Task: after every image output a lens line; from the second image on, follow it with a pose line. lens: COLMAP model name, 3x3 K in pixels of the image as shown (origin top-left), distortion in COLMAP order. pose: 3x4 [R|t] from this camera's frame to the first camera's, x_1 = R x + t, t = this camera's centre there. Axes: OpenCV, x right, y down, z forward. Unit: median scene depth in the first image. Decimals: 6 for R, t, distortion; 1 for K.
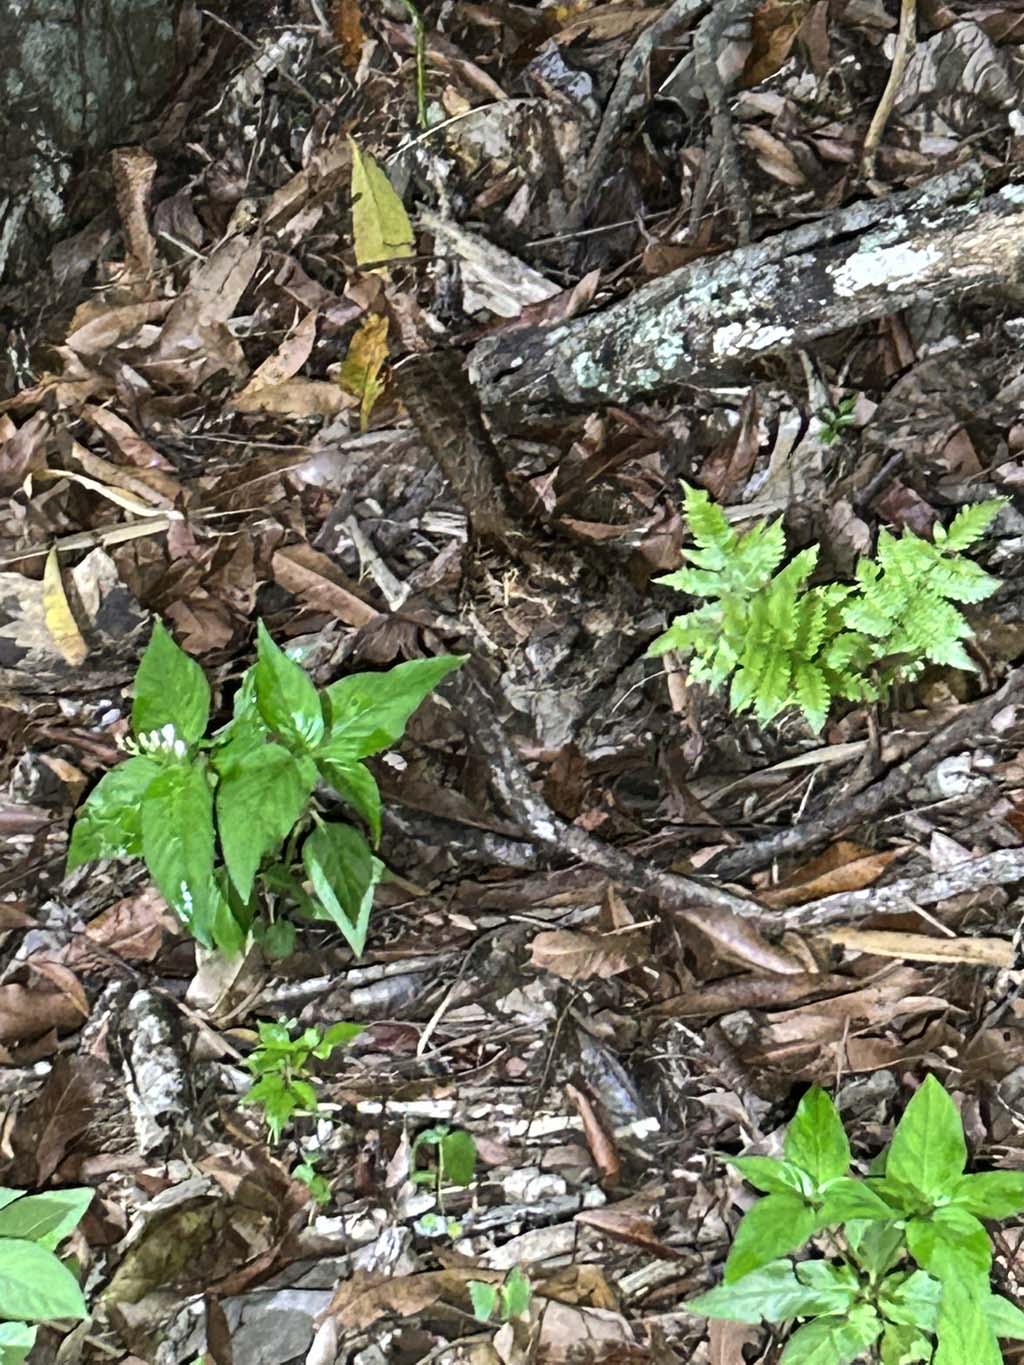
lens RADIAL K [[5340.9, 0, 511.6], [0, 5340.9, 682.7], [0, 0, 1]] dist [0.149287, 0.000000]
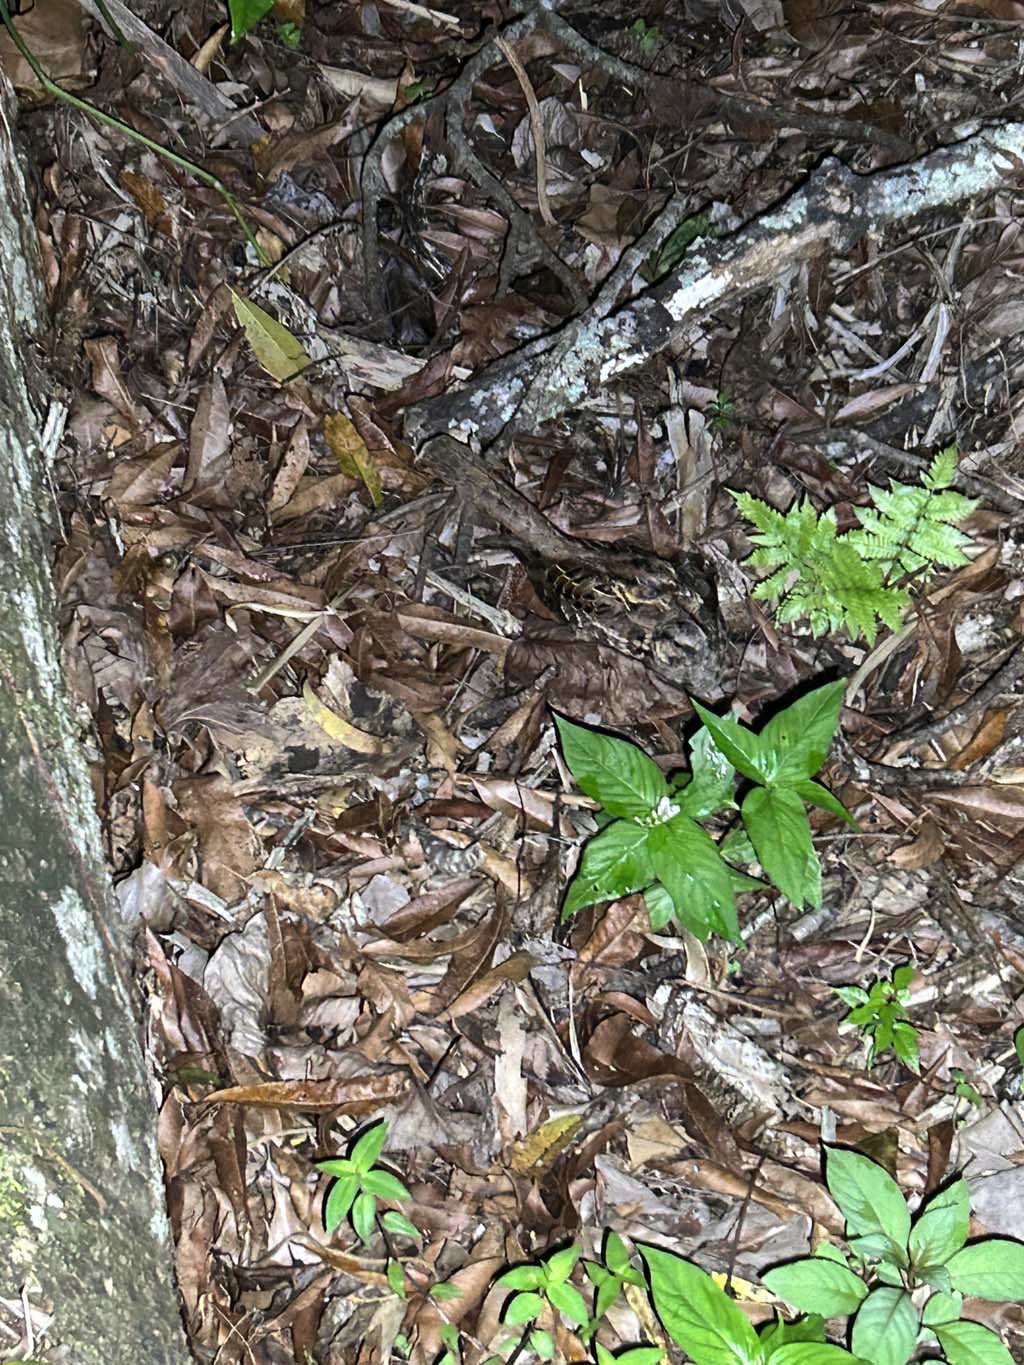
lens RADIAL K [[2901.5, 0, 512.2], [0, 2901.5, 681.8], [0, 0, 1]] dist [0.106797, 0.000000]
pose [[0.819575, -0.317125, 0.477209, -0.375165], [0.233742, 0.945462, 0.226862, -0.167606], [-0.523127, -0.074386, 0.849002, 0.356982]]
